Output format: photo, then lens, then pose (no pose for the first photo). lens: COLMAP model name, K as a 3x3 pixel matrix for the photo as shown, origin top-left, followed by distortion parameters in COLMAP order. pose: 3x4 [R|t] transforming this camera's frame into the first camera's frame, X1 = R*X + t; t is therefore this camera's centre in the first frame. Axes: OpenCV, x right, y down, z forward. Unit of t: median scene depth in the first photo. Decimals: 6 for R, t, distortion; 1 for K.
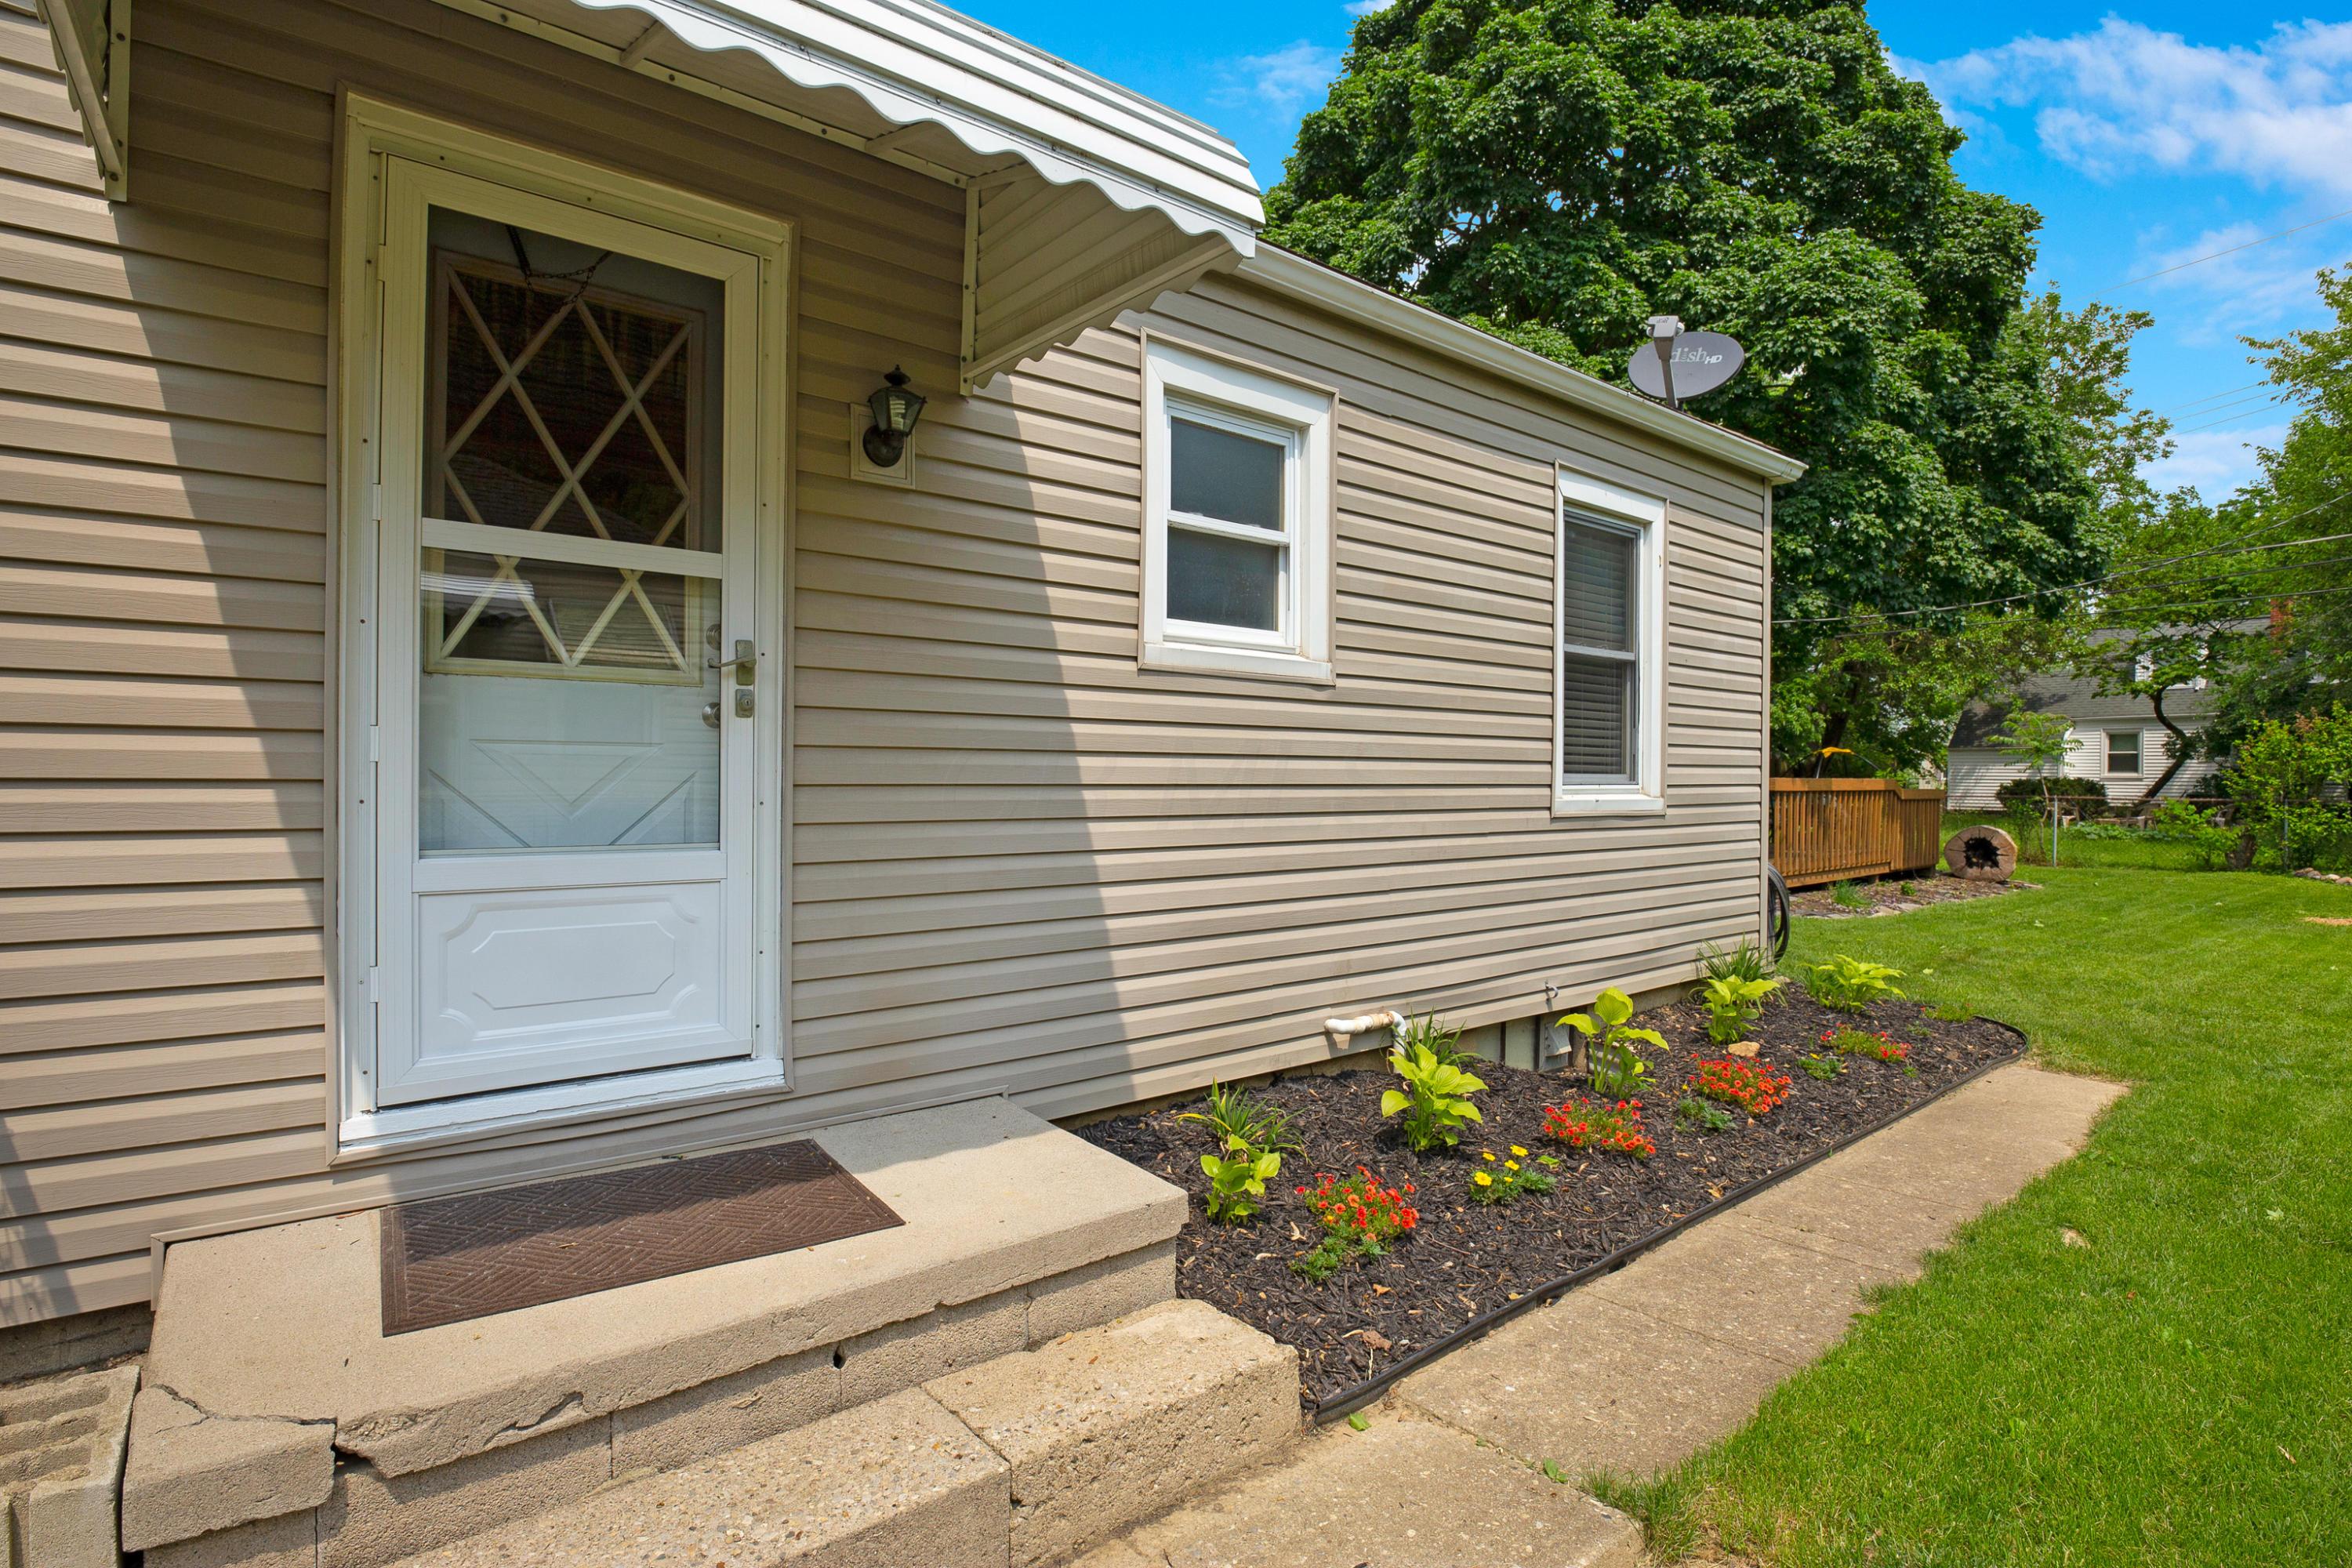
lens RADIAL K [[1157.6, 0, 1169.2], [0, 1157.6, 780.8], [0, 0, 1]] dist [-0.023524, -0.006279]
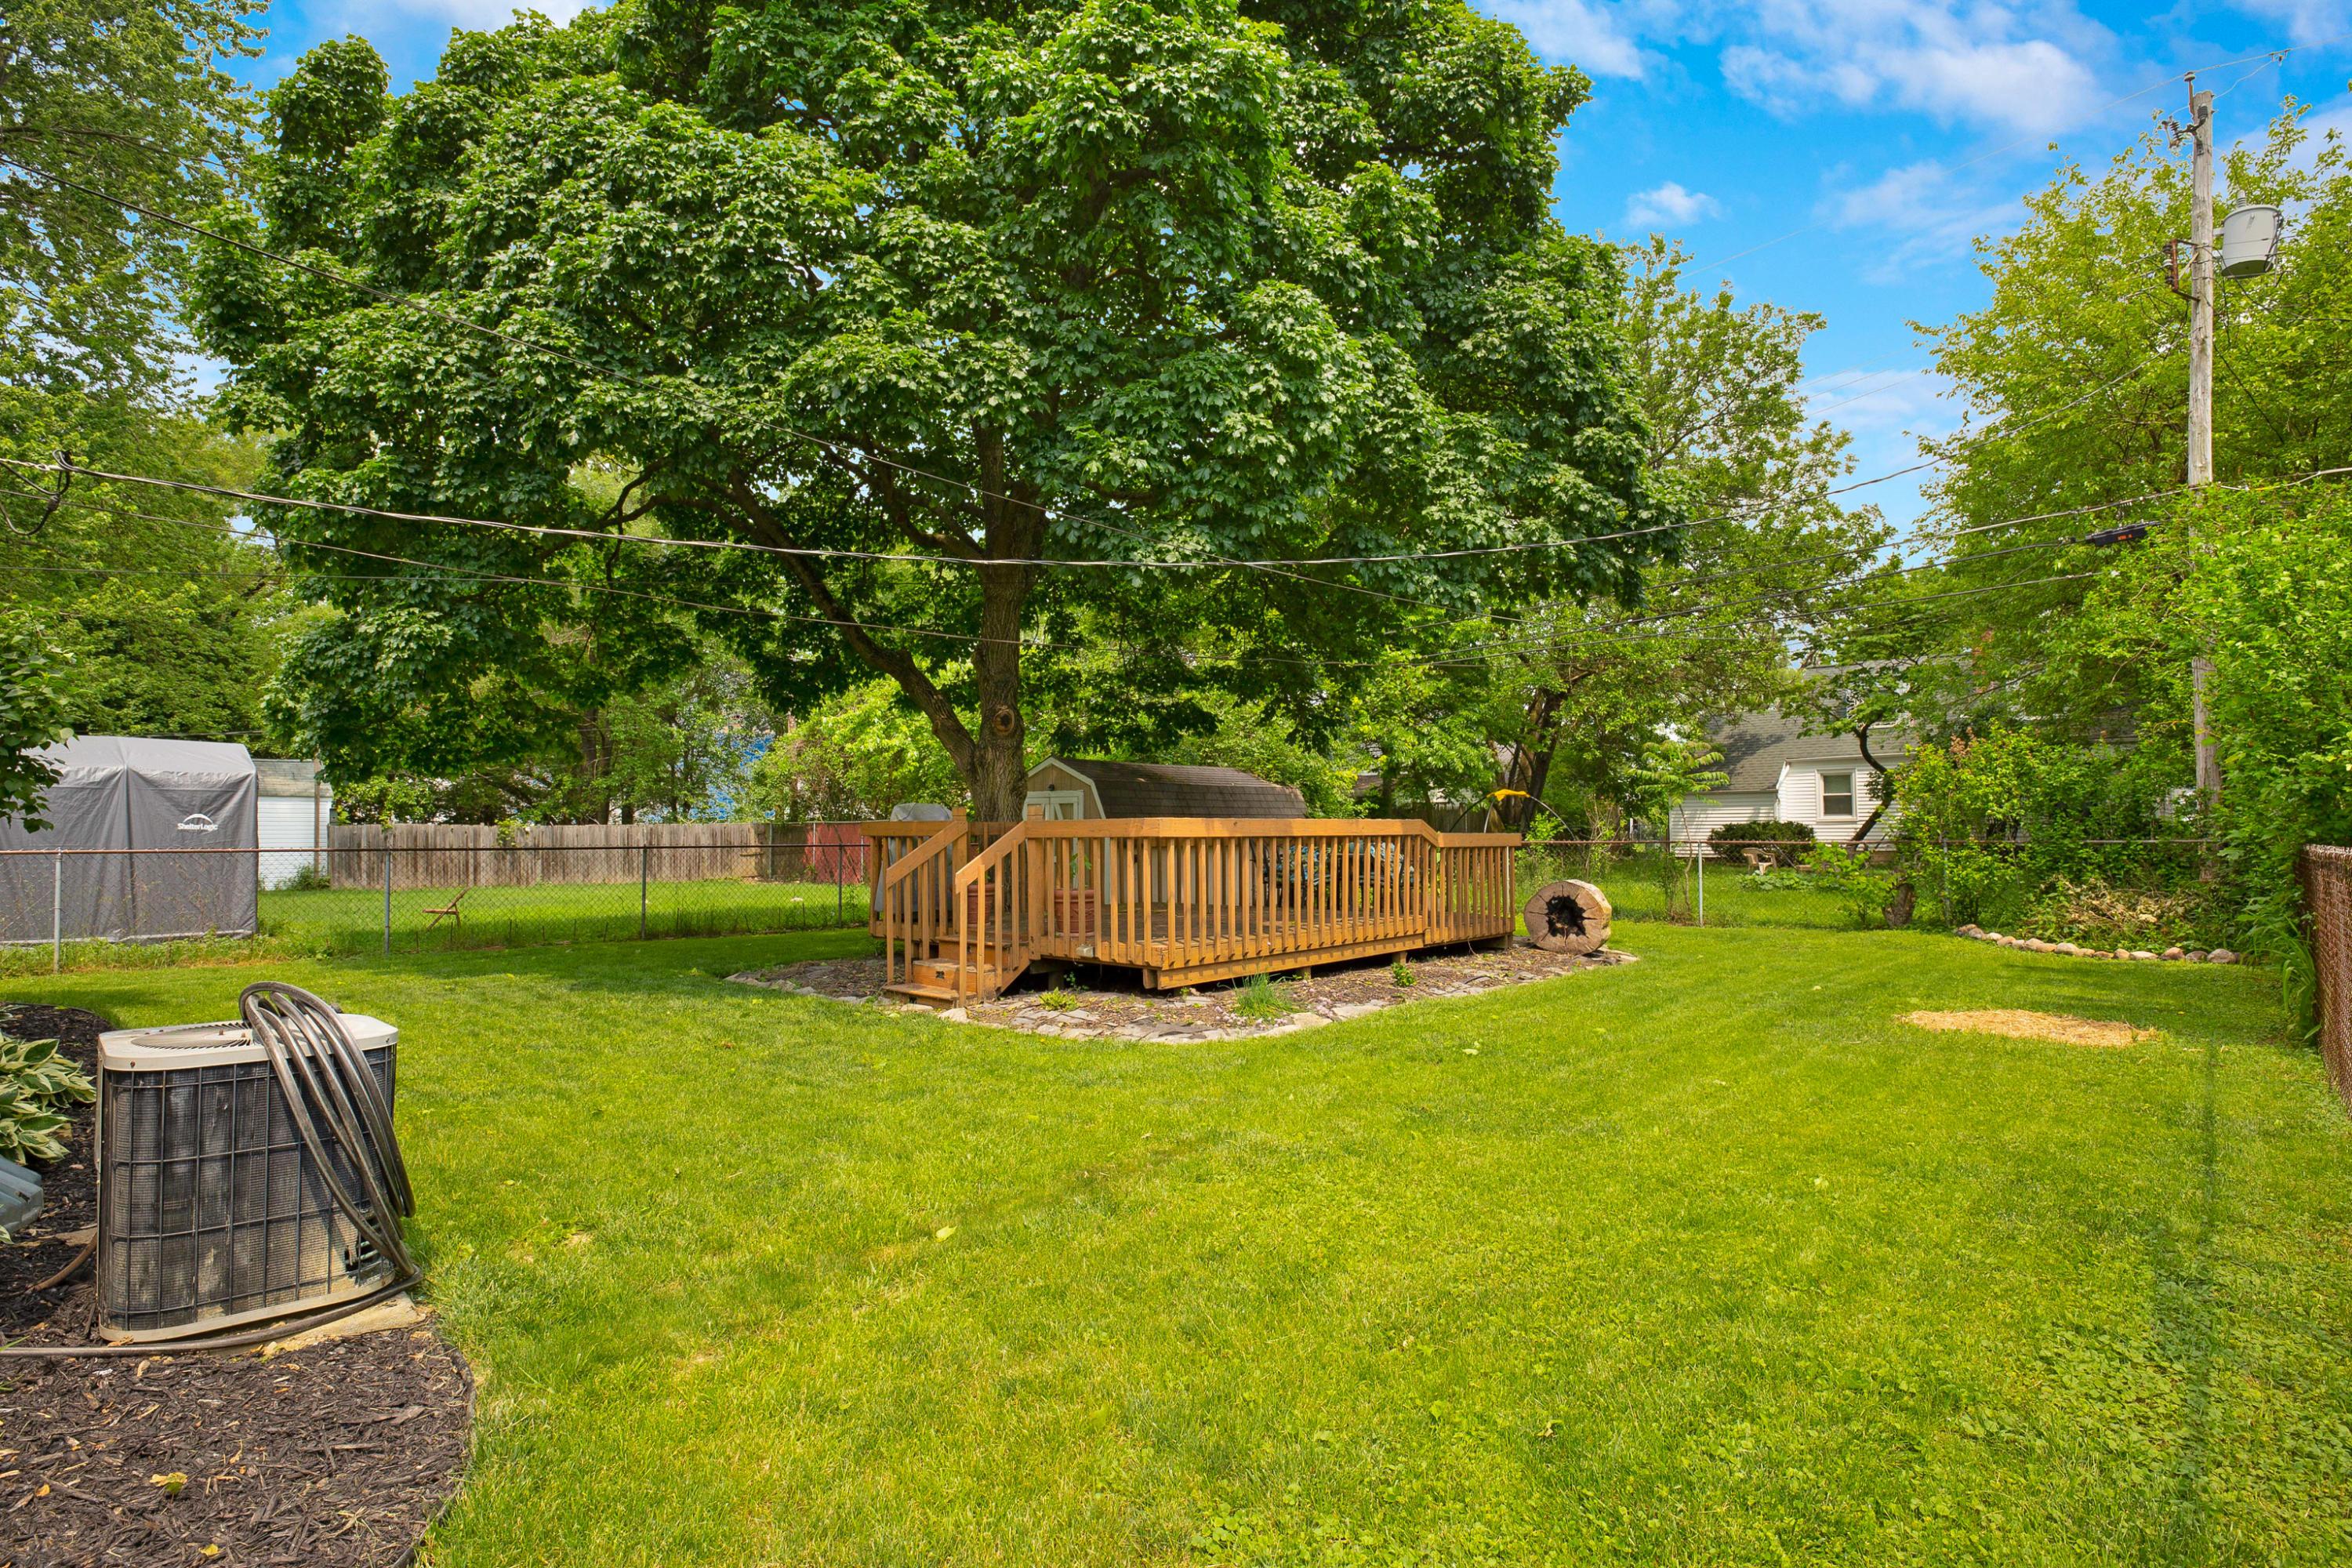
lens RADIAL K [[1157.6, 0, 1174.7], [0, 1157.6, 779.8], [0, 0, 1]] dist [-0.023524, -0.006279]
pose [[0.990610, -0.008045, 0.136478, 0.432504], [0.015053, 0.998616, -0.050394, 0.008723], [-0.135883, 0.051976, 0.989361, 0.332577]]
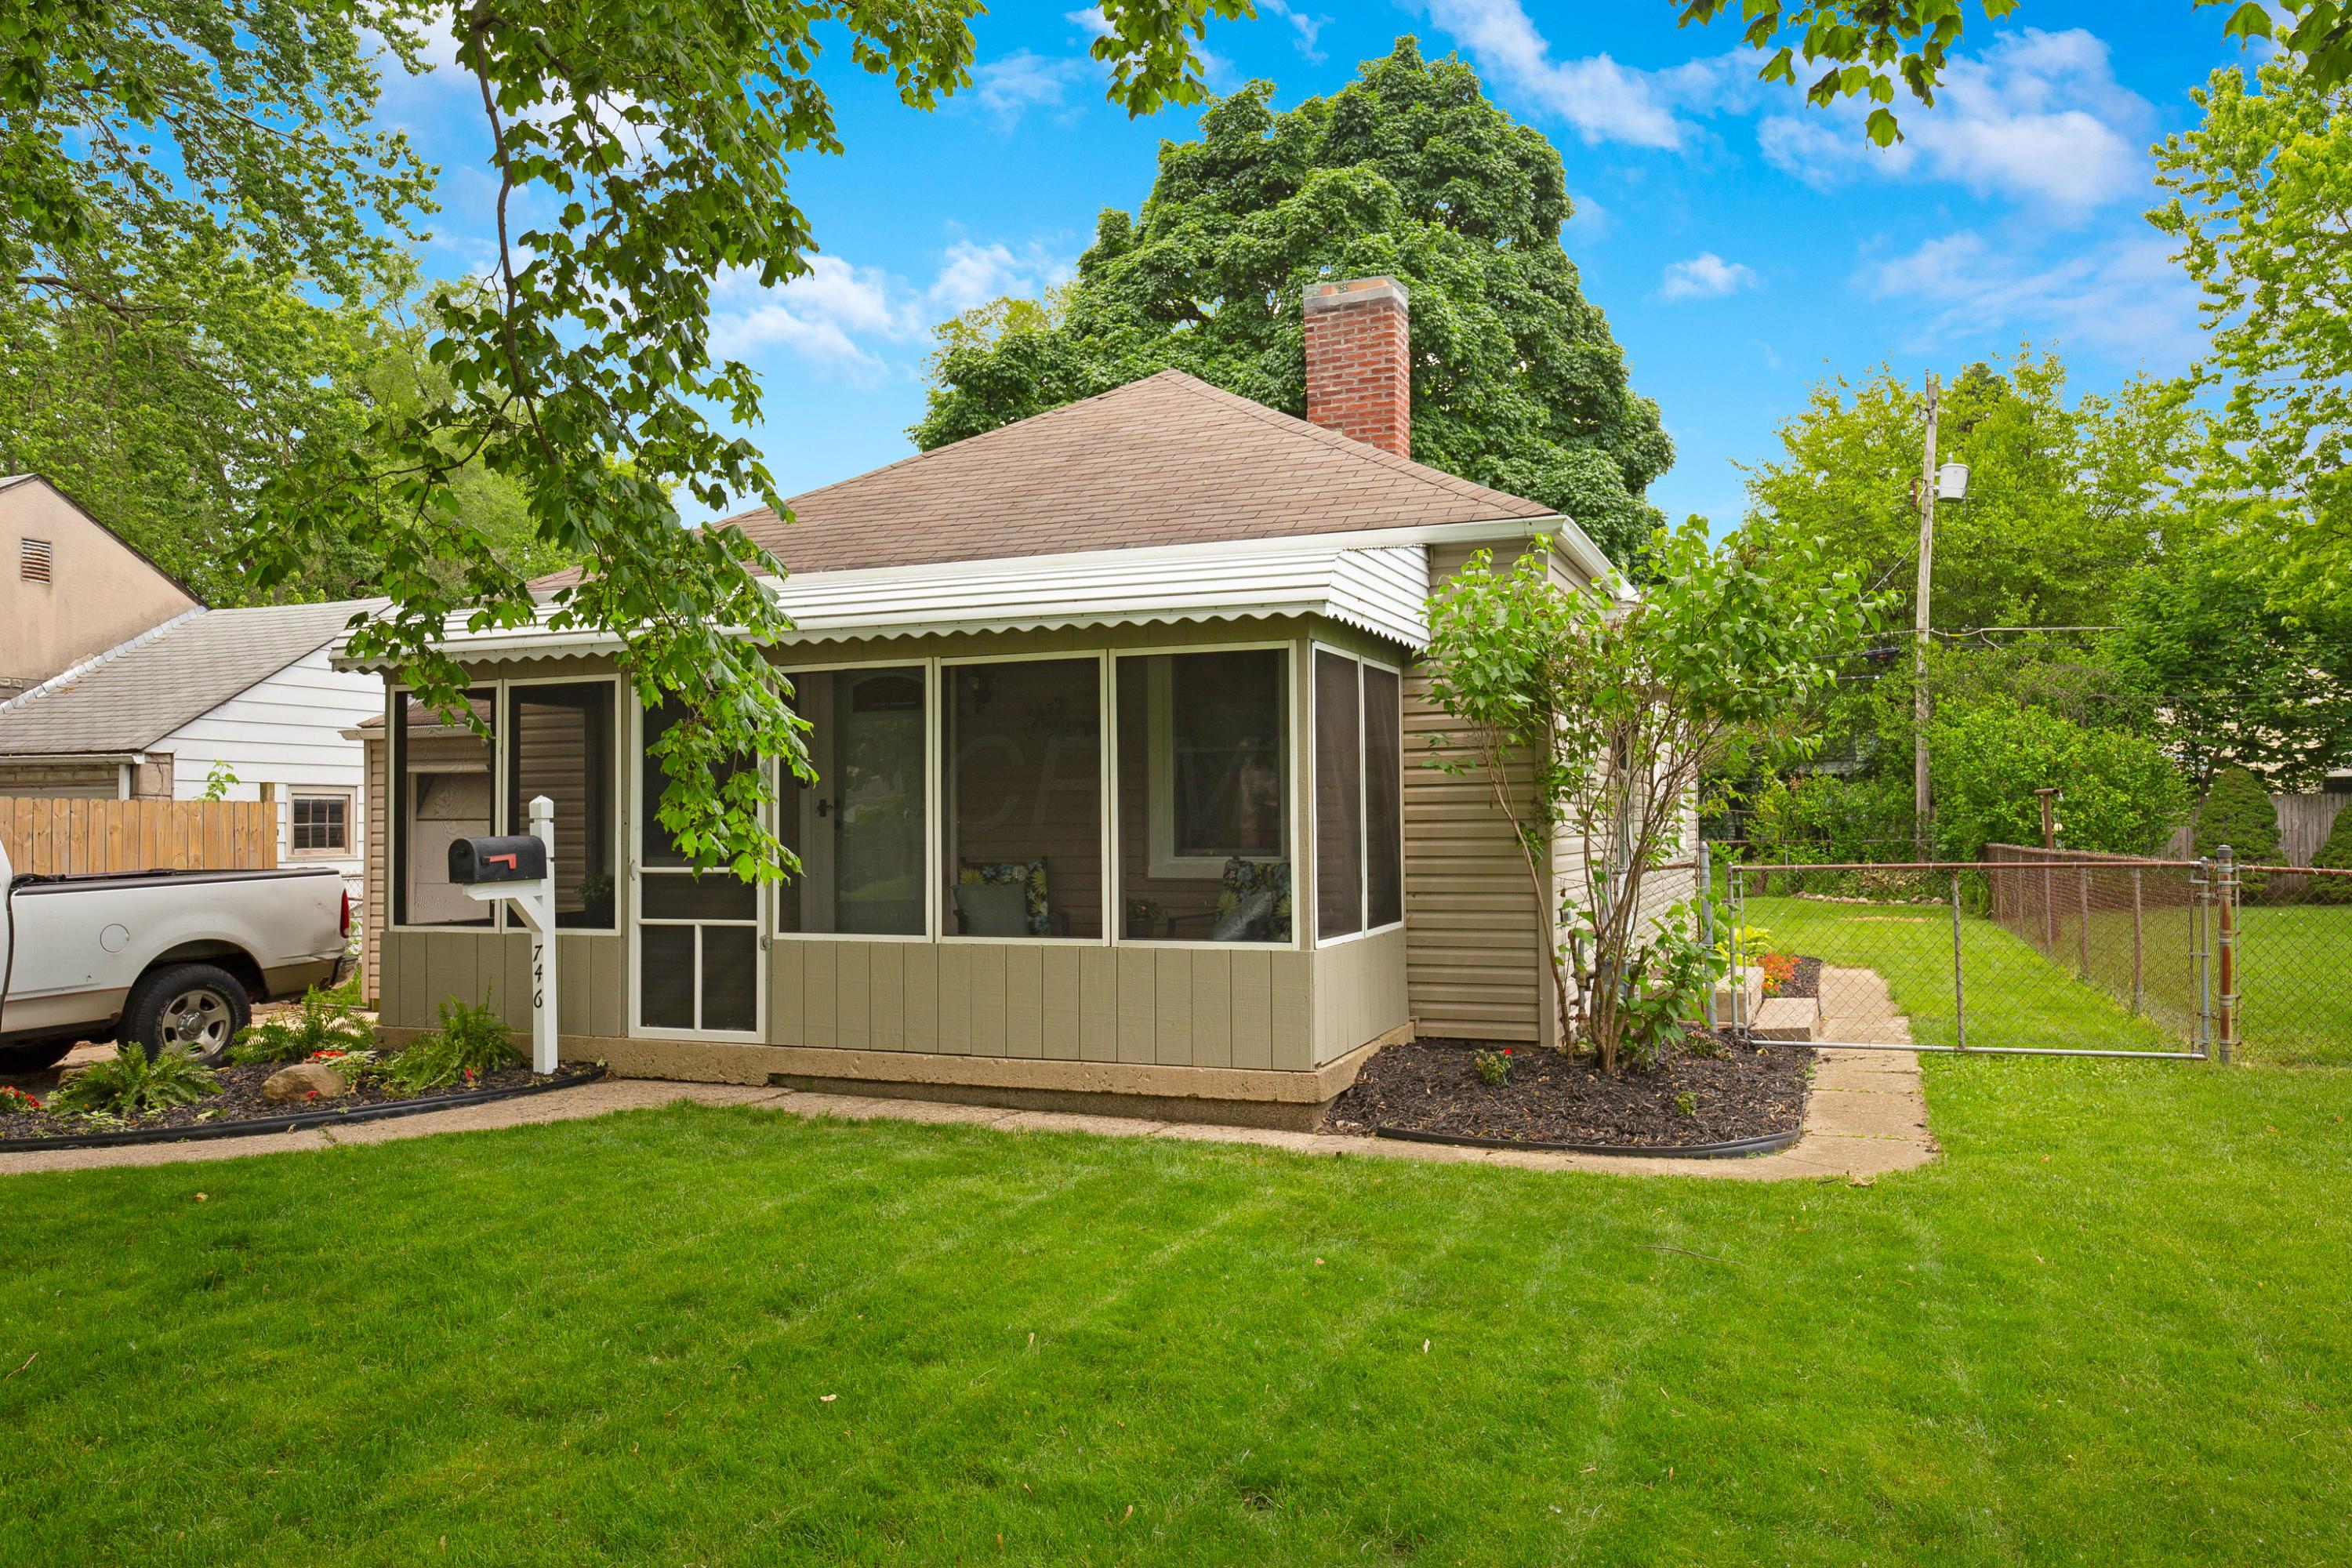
lens RADIAL K [[1672.8, 0, 1182.8], [0, 1672.8, 780.1], [0, 0, 1]] dist [0.029840, 0.005459]
pose [[0.870302, -0.003059, 0.492509, -0.805789], [0.019036, 0.999442, -0.027429, -0.017200], [-0.492151, 0.033247, 0.869875, -0.504764]]
